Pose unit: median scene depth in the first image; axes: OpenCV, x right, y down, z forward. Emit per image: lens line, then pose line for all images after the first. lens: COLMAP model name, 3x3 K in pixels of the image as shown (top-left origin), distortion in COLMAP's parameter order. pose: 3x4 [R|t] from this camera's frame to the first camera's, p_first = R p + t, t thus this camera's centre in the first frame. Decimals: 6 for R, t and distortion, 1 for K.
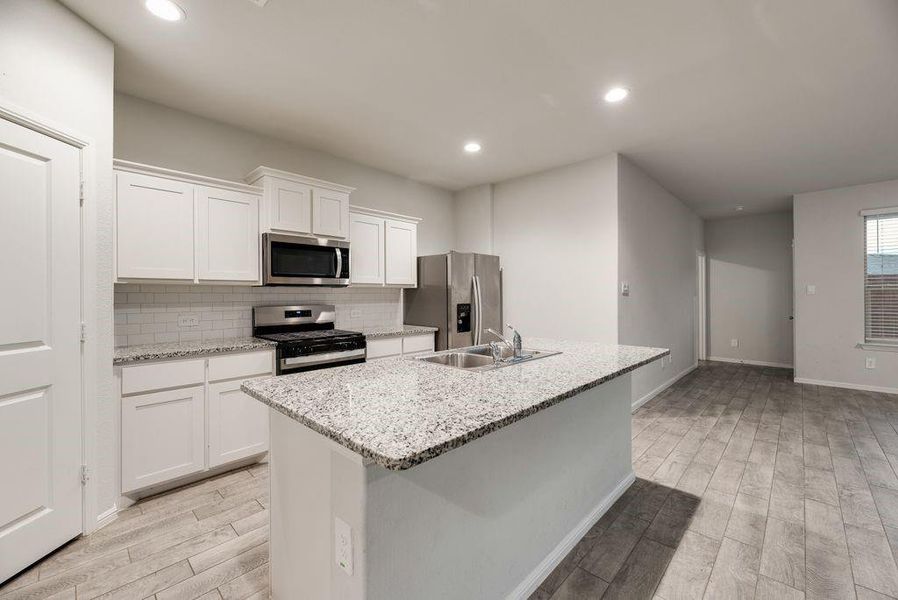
lens RADIAL K [[366.0, 0, 449.0], [0, 366.0, 293.6], [0, 0, 1]] dist [0.011005, 0.000427]
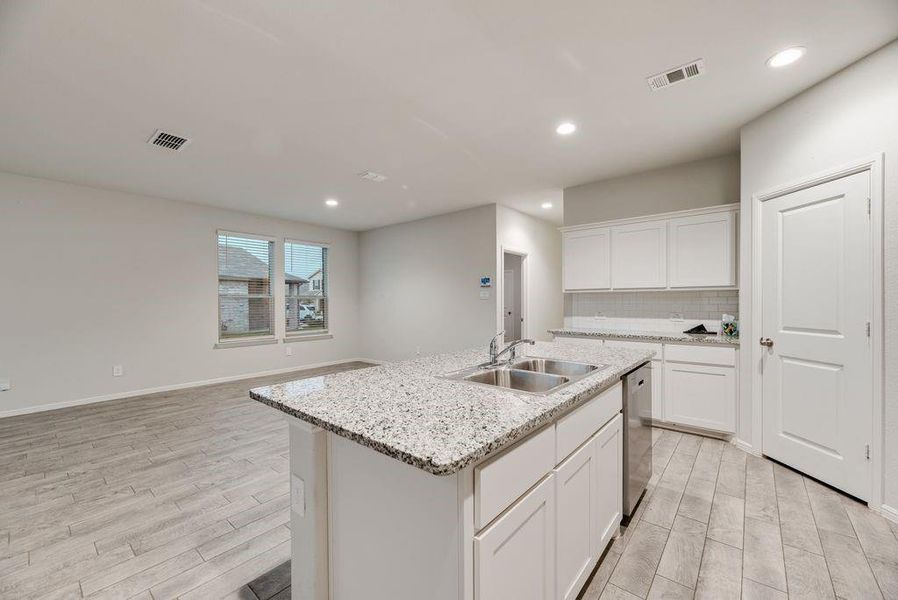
lens RADIAL K [[366.0, 0, 445.3], [0, 366.0, 299.9], [0, 0, 1]] dist [0.011005, 0.000427]
pose [[-0.997936, 0.000444, -0.064208, 0.399461], [-0.000597, 0.999869, 0.016186, -0.008248], [0.064207, 0.016191, -0.997805, 2.038880]]
